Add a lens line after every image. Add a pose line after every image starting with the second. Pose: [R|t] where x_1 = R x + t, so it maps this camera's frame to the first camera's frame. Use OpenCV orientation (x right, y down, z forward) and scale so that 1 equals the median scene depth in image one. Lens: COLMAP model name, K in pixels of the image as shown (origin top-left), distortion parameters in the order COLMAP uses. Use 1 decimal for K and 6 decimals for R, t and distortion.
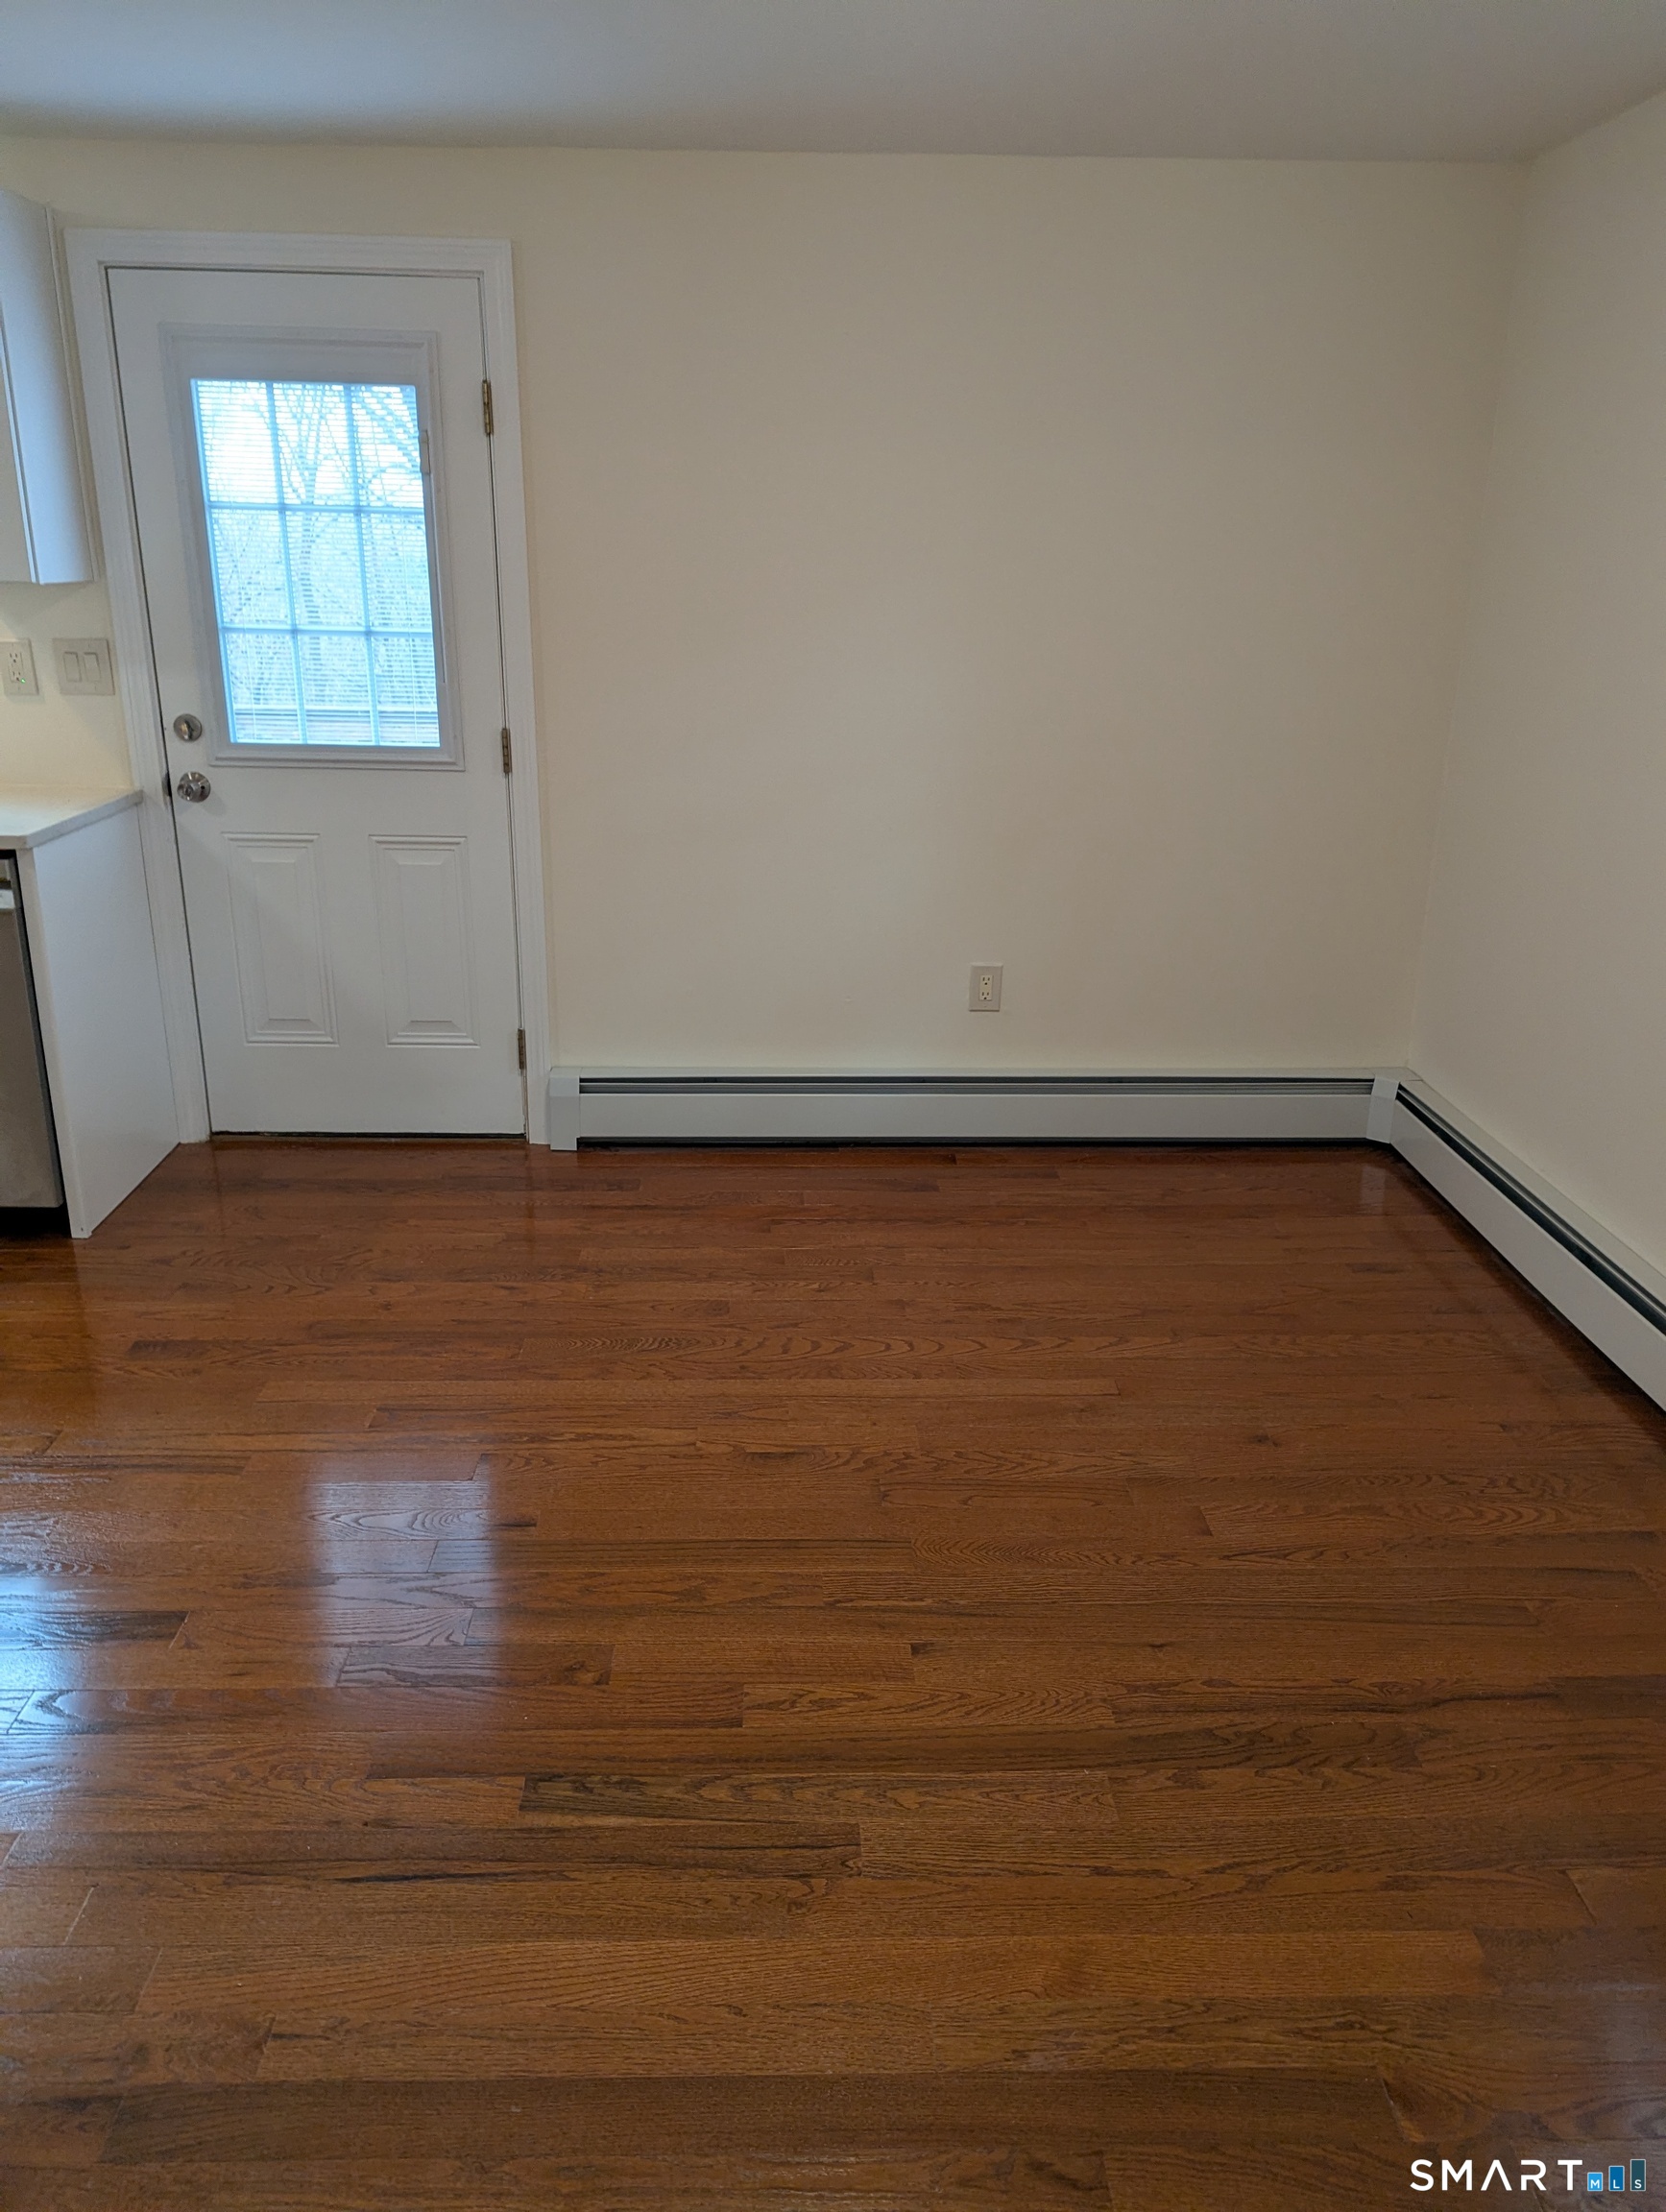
lens RADIAL K [[1547.3, 0, 838.8], [0, 1547.3, 1081.7], [0, 0, 1]] dist [0.058805, -0.048294]
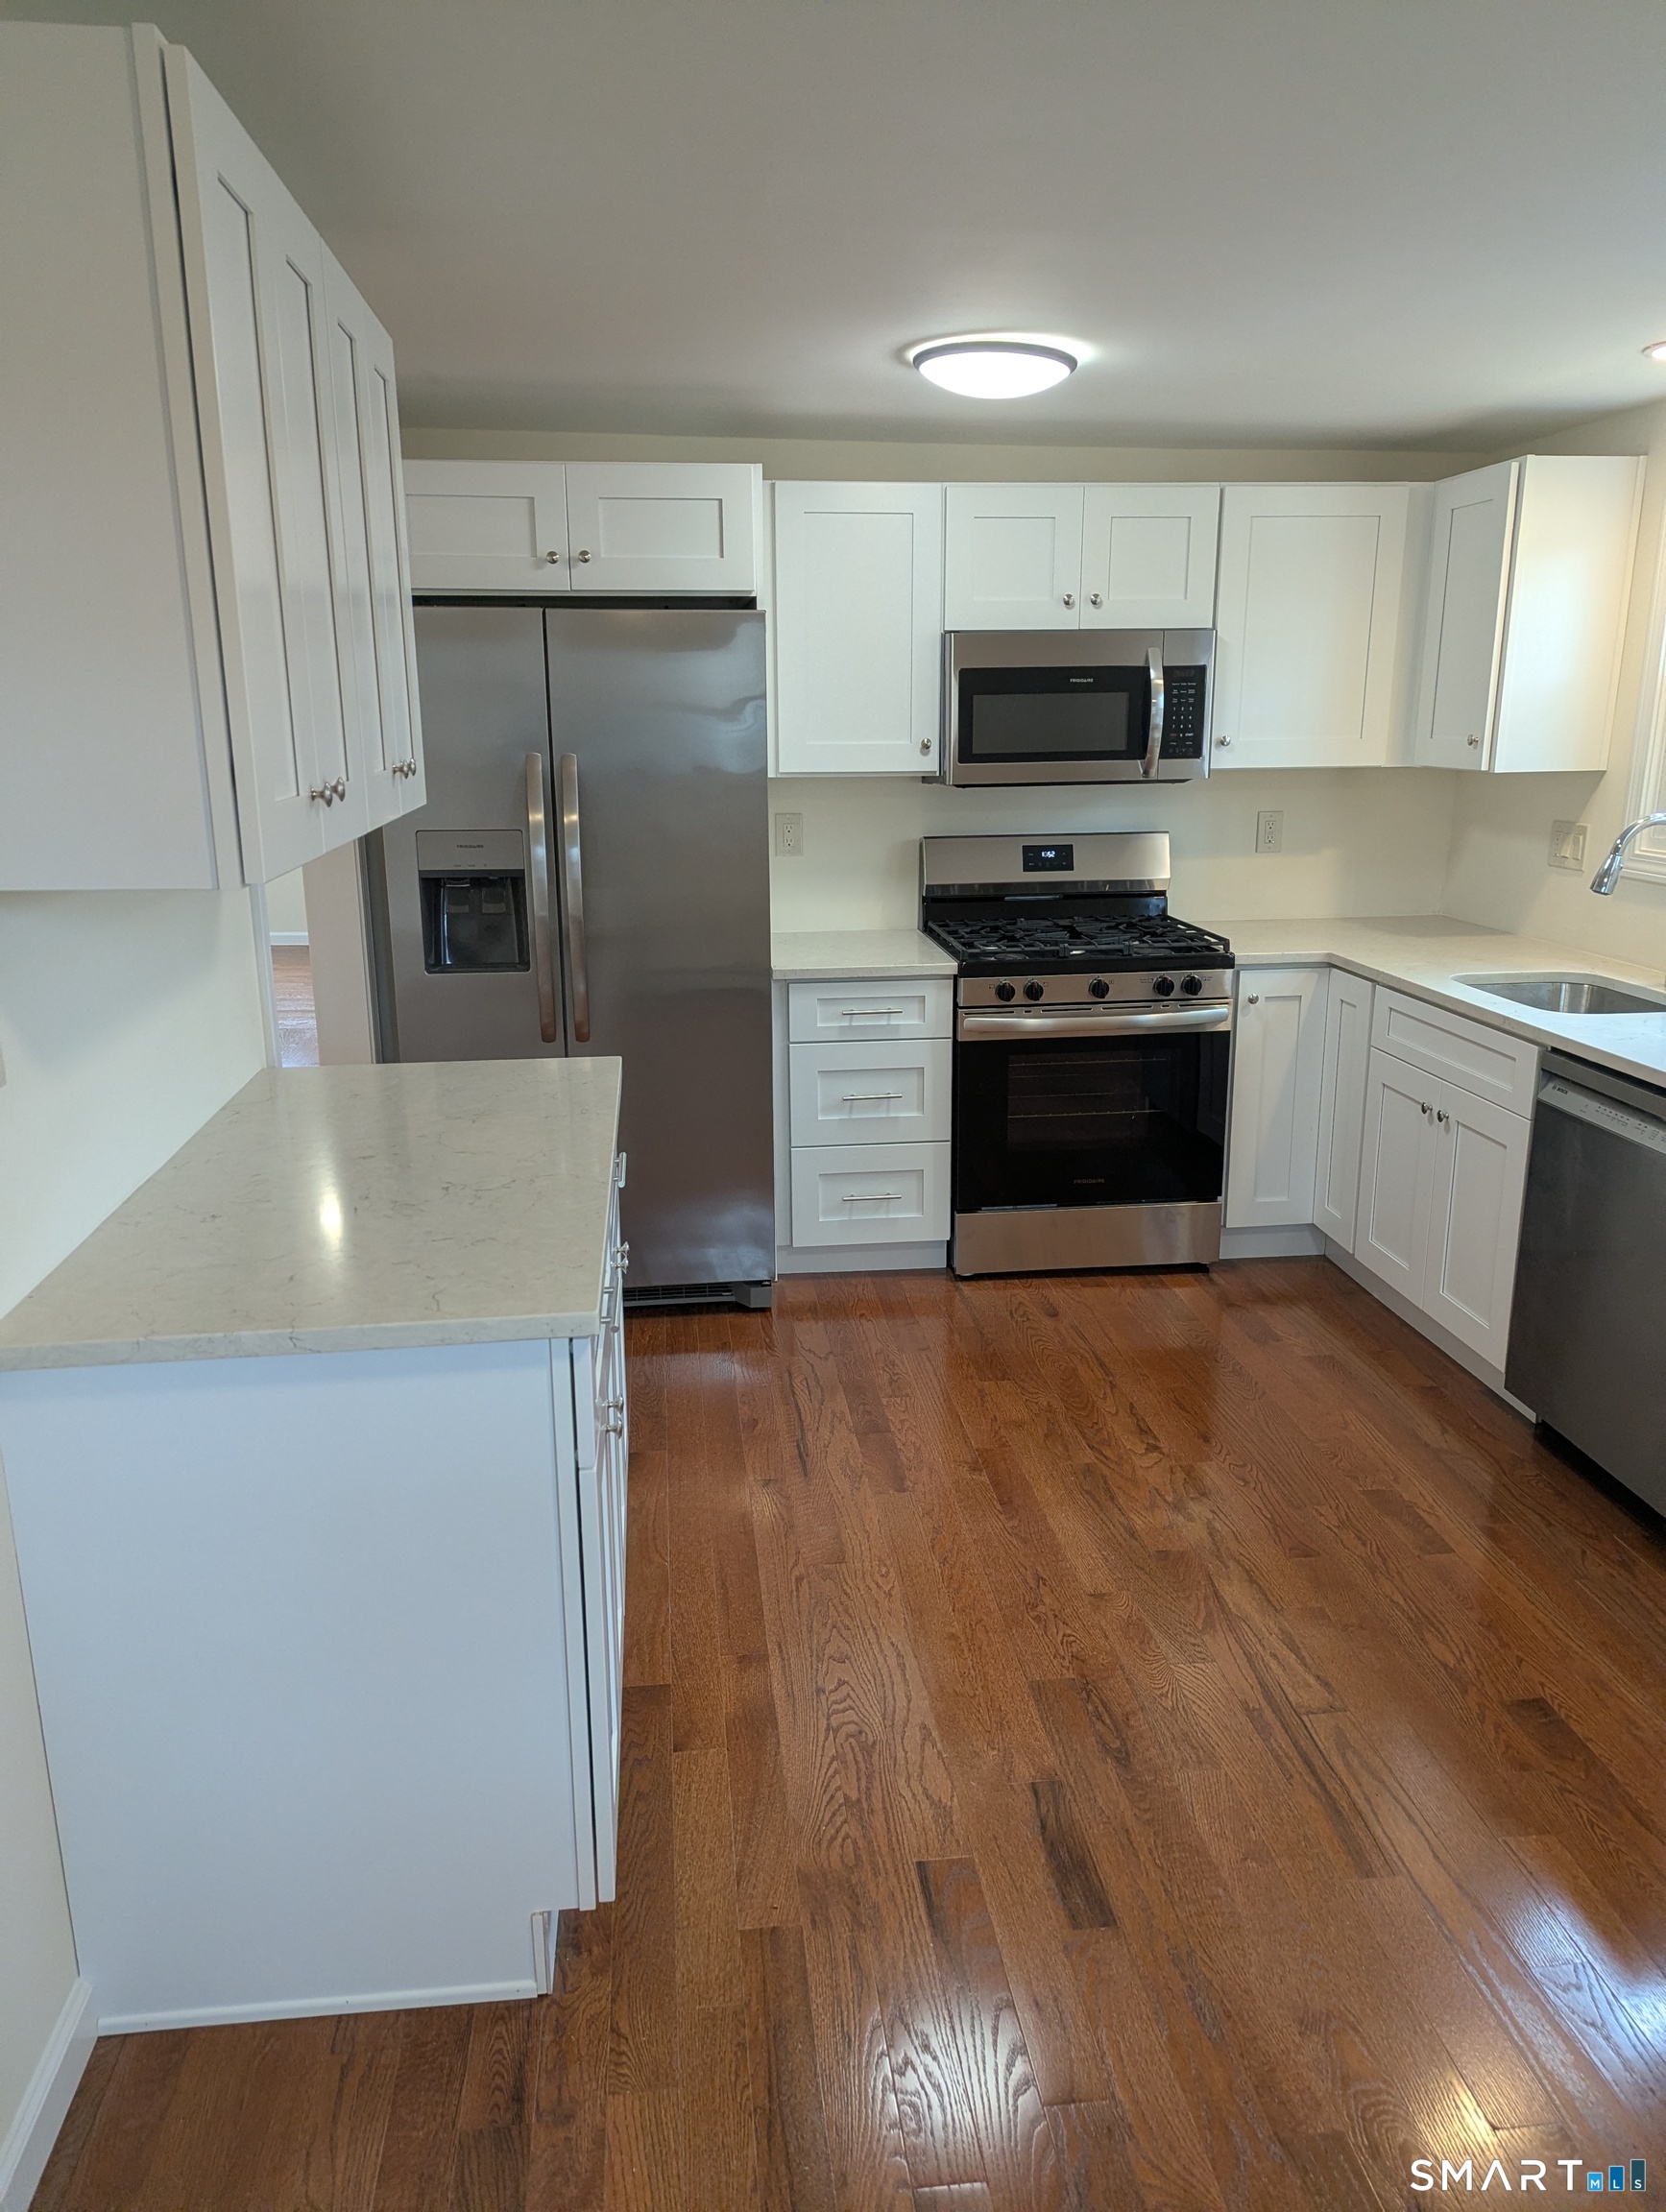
lens RADIAL K [[1547.3, 0, 839.8], [0, 1547.3, 1107.3], [0, 0, 1]] dist [0.058805, -0.048294]
pose [[0.088715, 0.231910, -0.968683, 0.228187], [-0.318562, 0.928045, 0.193006, -0.151212], [0.943742, 0.291463, 0.156209, 0.384233]]
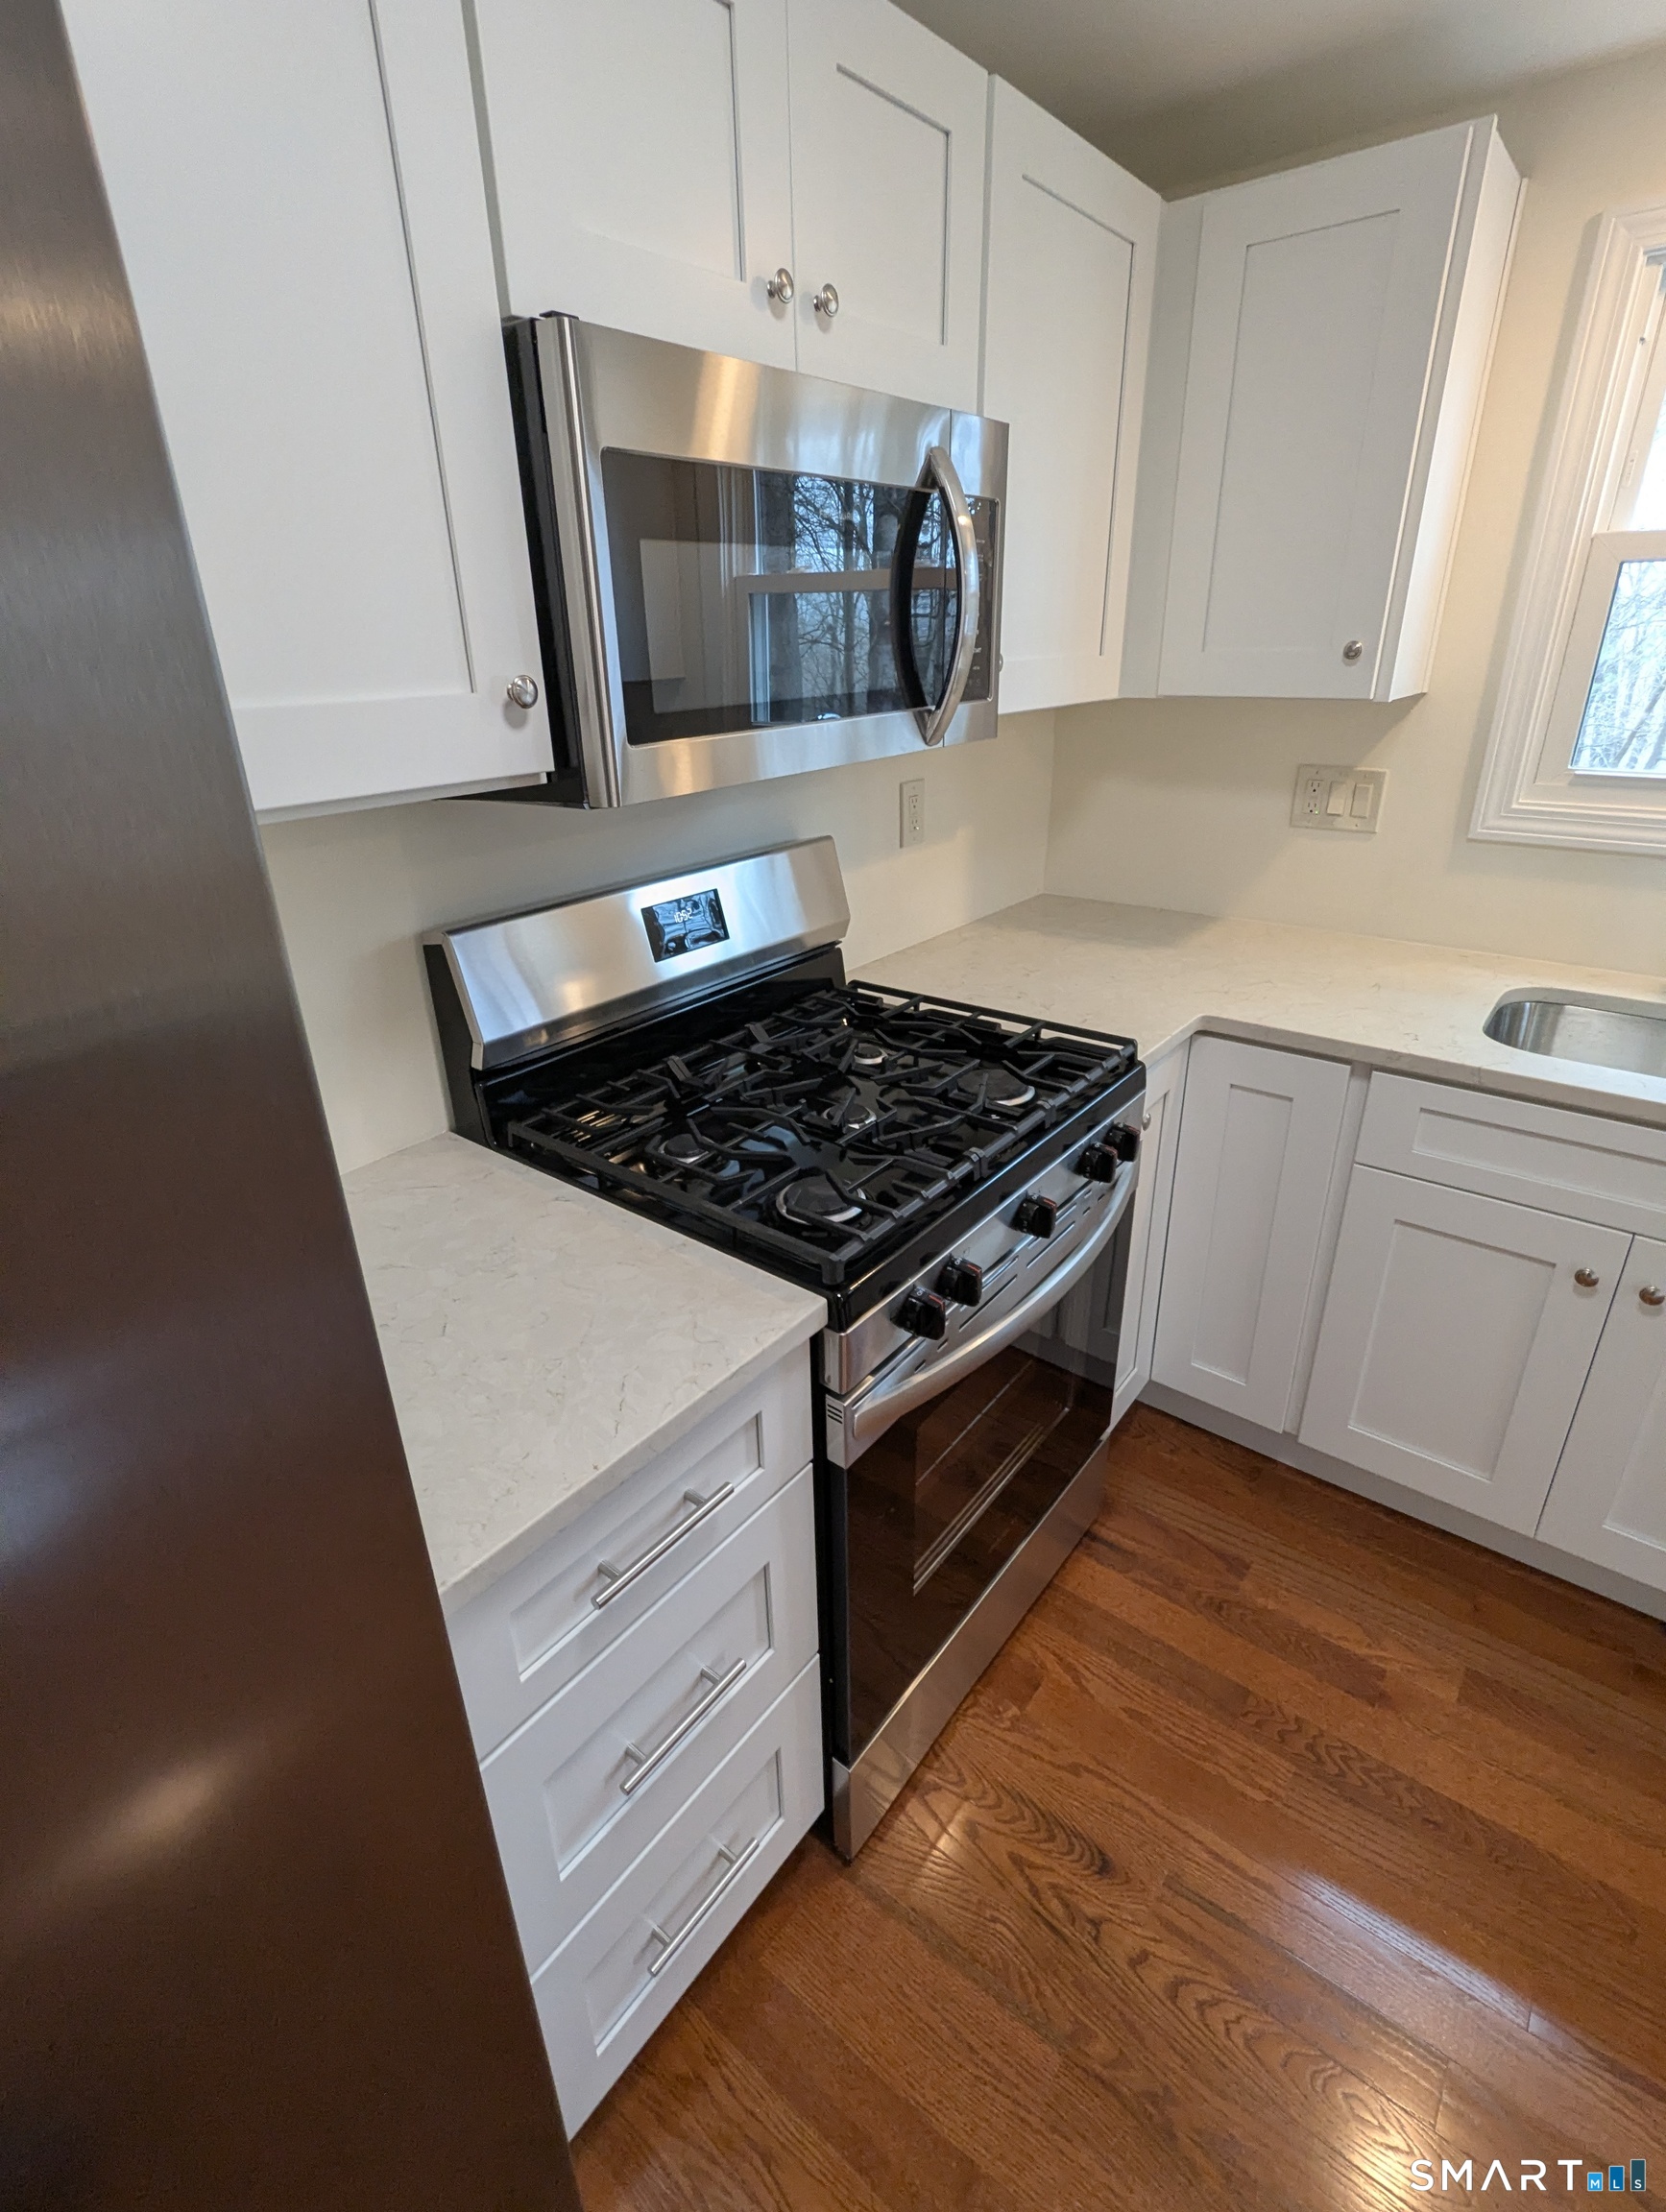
lens RADIAL K [[1054.1, 0, 835.5], [0, 1054.1, 1096.9], [0, 0, 1]] dist [0.003244, -0.002887]
pose [[0.765741, 0.222877, -0.603297, -0.796303], [-0.174077, 0.974845, 0.139190, -0.151955], [0.619143, -0.001563, 0.785276, 0.389917]]
